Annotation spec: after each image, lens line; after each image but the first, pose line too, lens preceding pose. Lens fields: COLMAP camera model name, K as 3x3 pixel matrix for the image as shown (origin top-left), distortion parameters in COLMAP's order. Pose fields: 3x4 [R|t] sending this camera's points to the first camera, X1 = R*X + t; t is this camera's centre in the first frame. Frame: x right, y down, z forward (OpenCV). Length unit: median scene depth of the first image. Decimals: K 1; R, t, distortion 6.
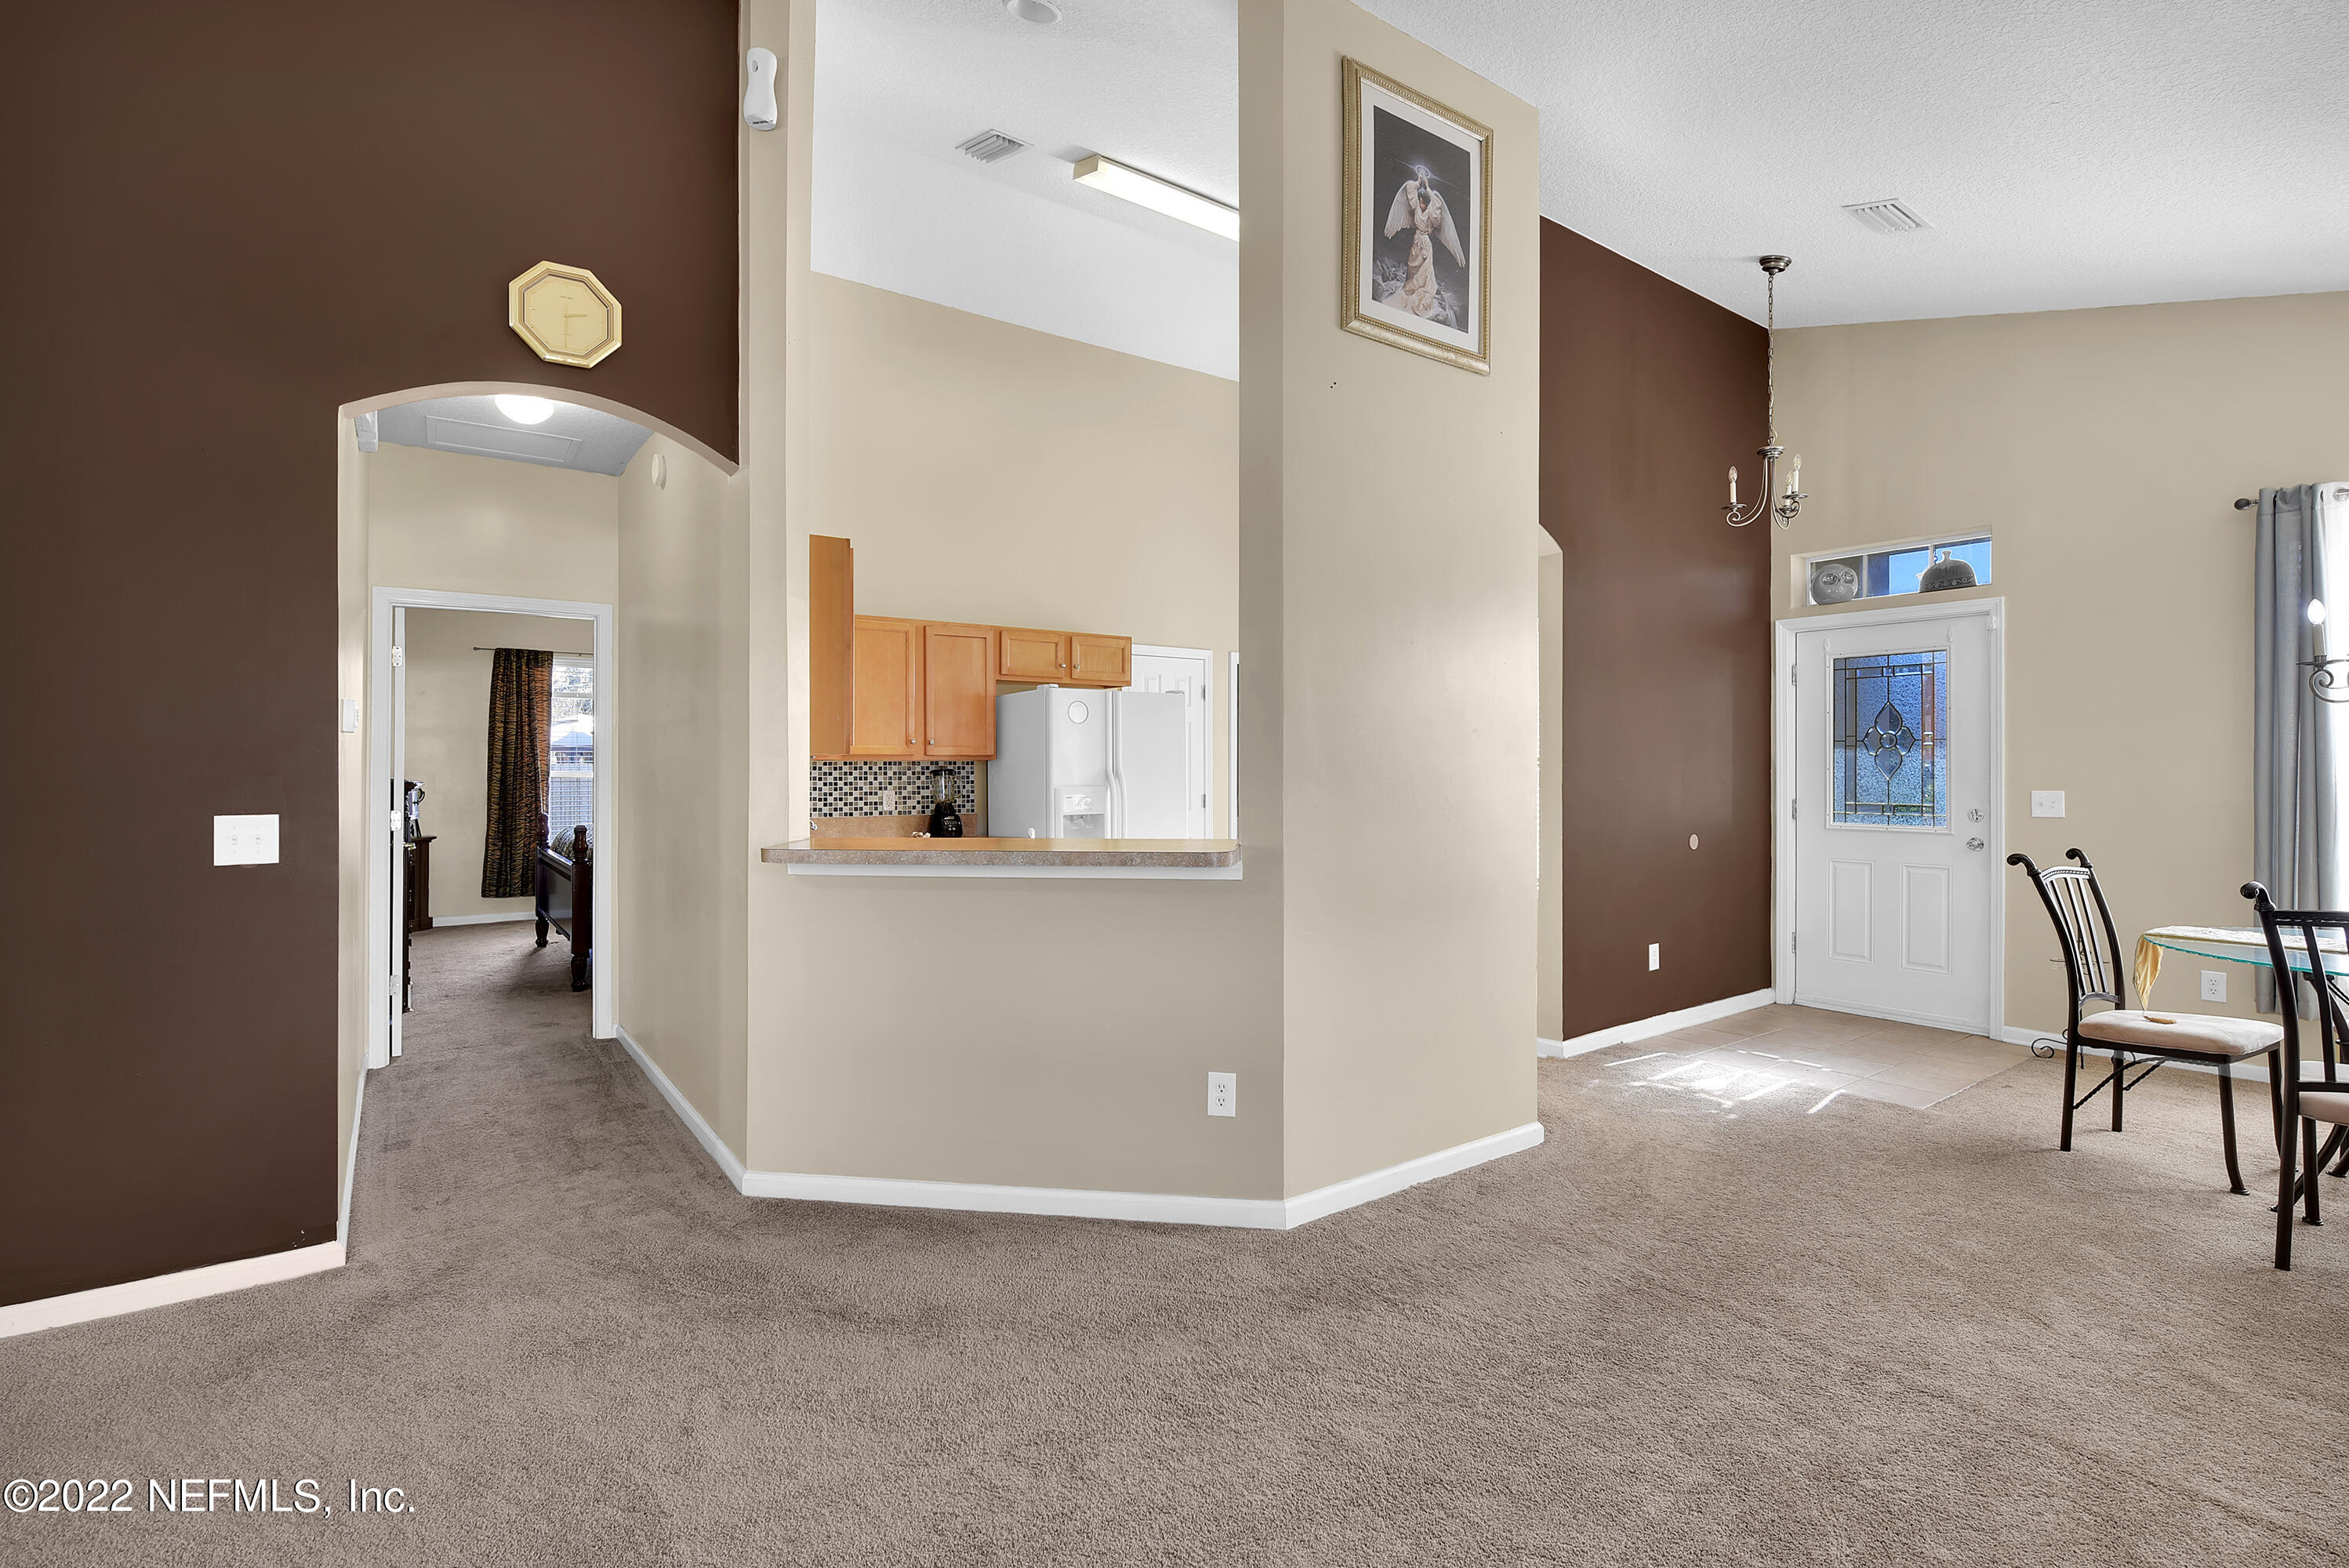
lens RADIAL K [[1065.6, 0, 1166.8], [0, 1065.6, 766.3], [0, 0, 1]] dist [-0.014397, -0.005013]
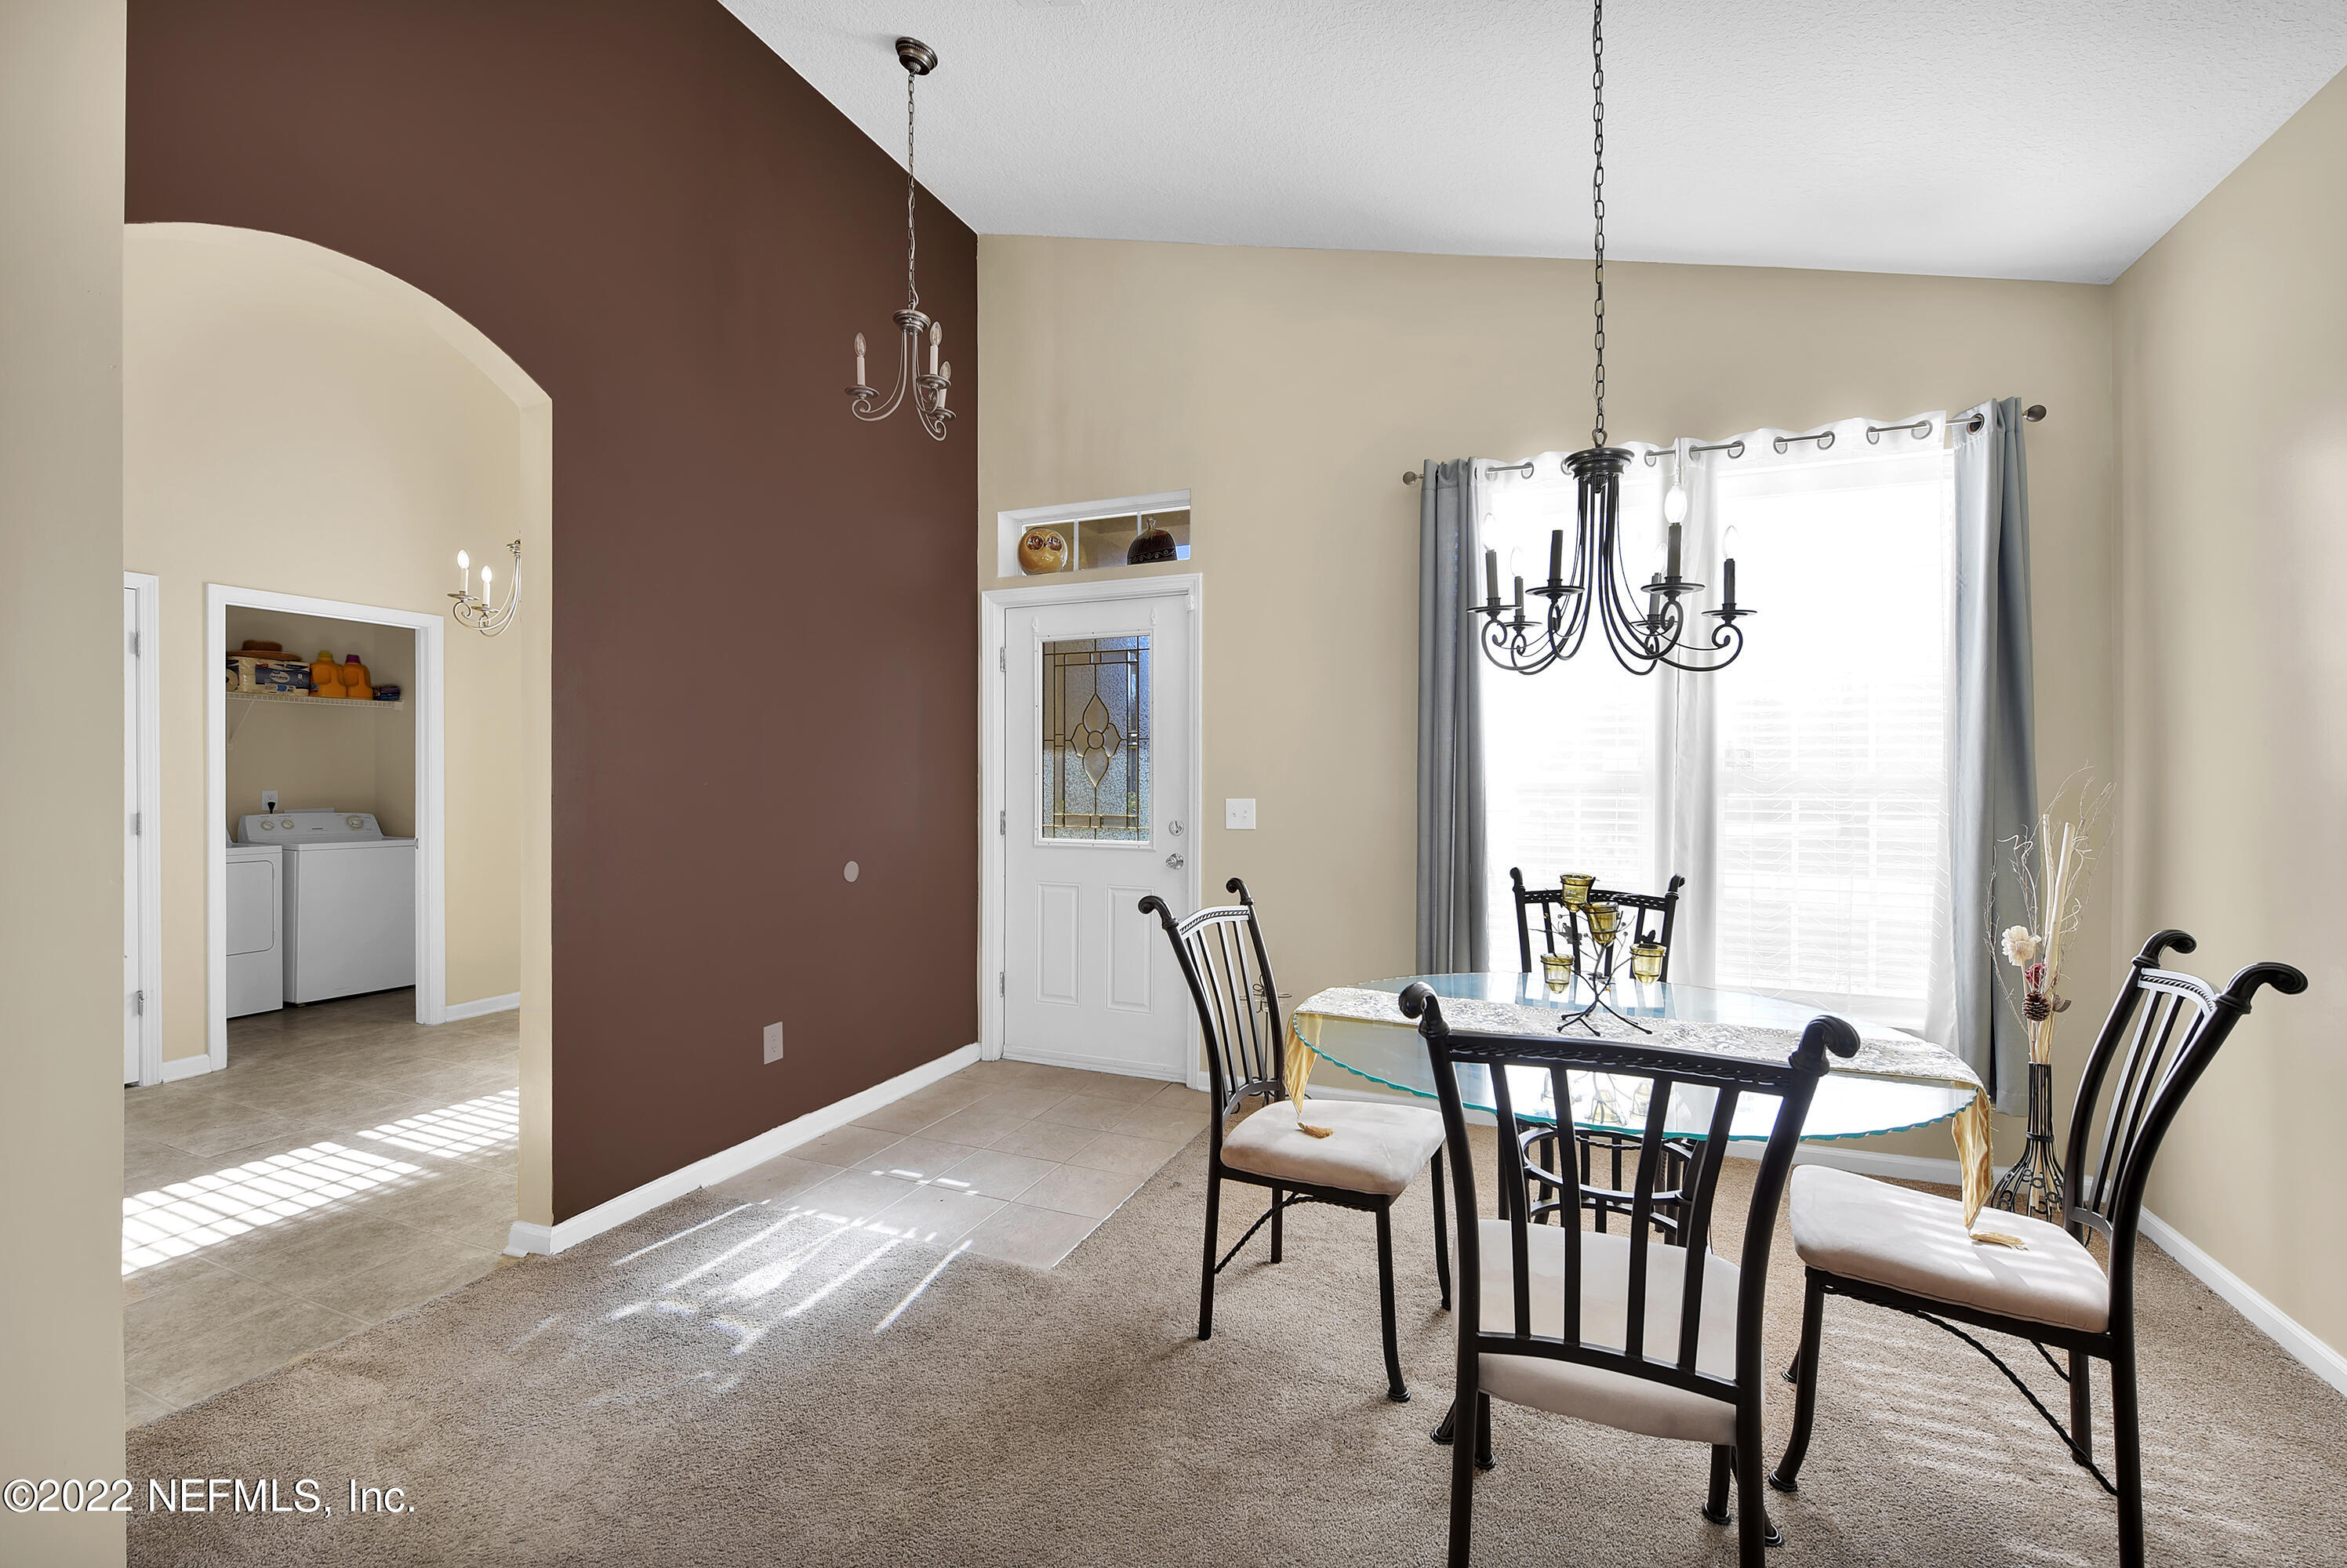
lens RADIAL K [[947.4, 0, 1173.5], [0, 947.4, 784.0], [0, 0, 1]] dist [-0.047133, -0.000030]
pose [[0.849713, -0.000194, 0.527246, 0.384947], [-0.003745, 0.999972, 0.006403, 0.006440], [-0.527233, -0.007415, 0.849689, 0.370762]]
